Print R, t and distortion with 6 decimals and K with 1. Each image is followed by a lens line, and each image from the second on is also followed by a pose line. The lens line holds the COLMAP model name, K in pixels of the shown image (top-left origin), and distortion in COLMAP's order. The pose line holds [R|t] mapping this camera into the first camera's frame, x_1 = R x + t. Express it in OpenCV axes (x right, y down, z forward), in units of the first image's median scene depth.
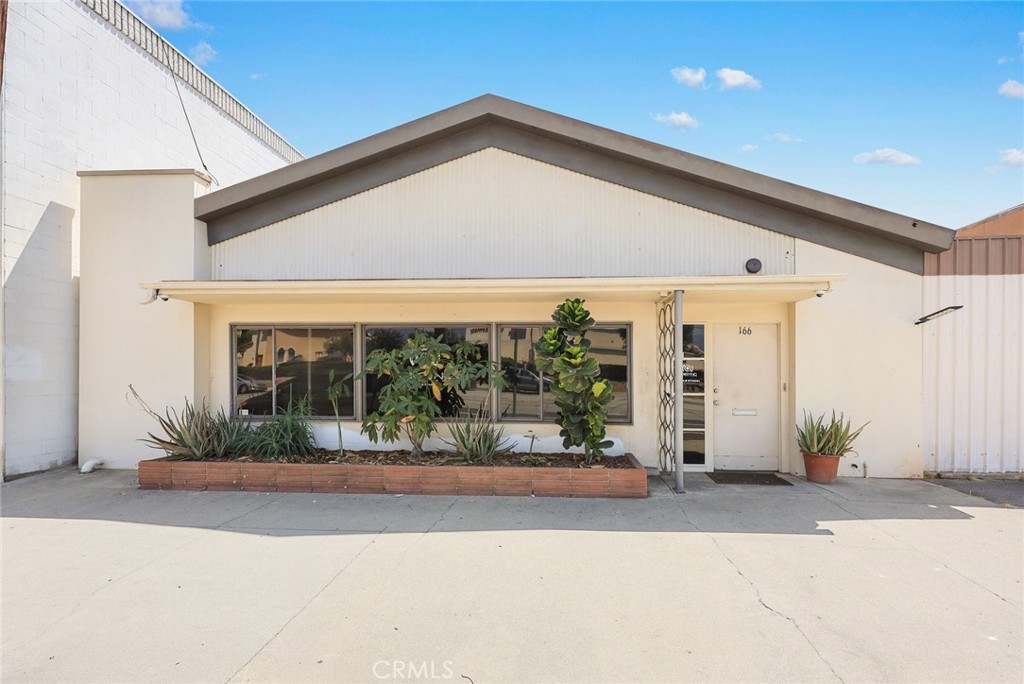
lens RADIAL K [[398.0, 0, 512.5], [0, 398.0, 369.6], [0, 0, 1]] dist [-0.000211, -0.000194]
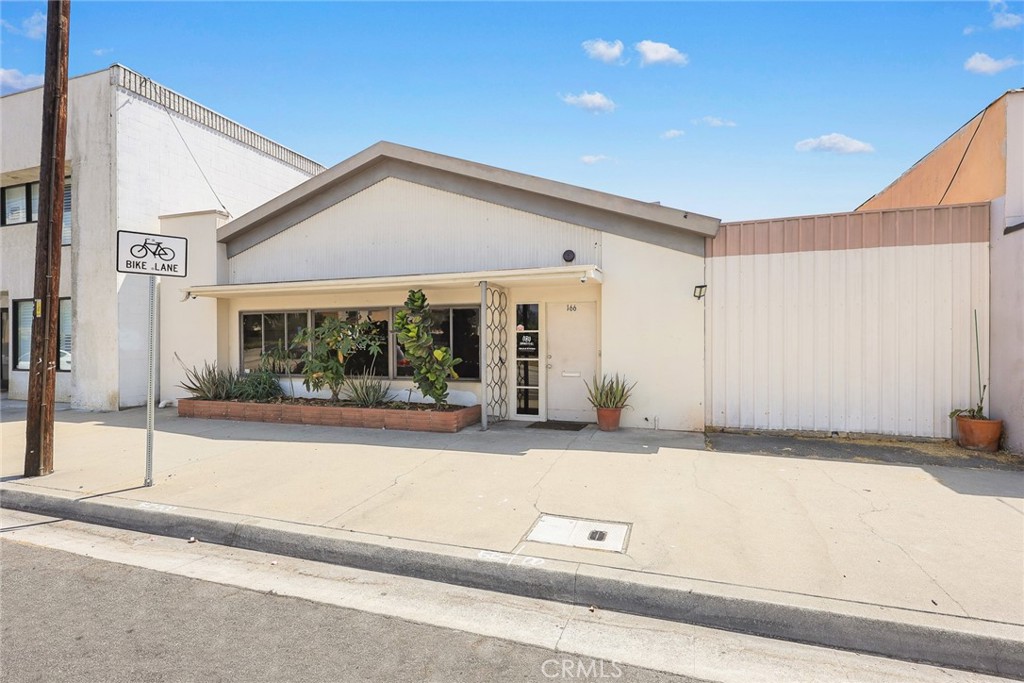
lens RADIAL K [[411.2, 0, 512.0], [0, 411.2, 341.5], [0, 0, 1]] dist [-0.000530, 0.000011]
pose [[0.972203, -0.006761, -0.234040, 0.726972], [0.007383, 0.999971, 0.001783, 0.002520], [0.234022, -0.003461, 0.972225, -0.286190]]
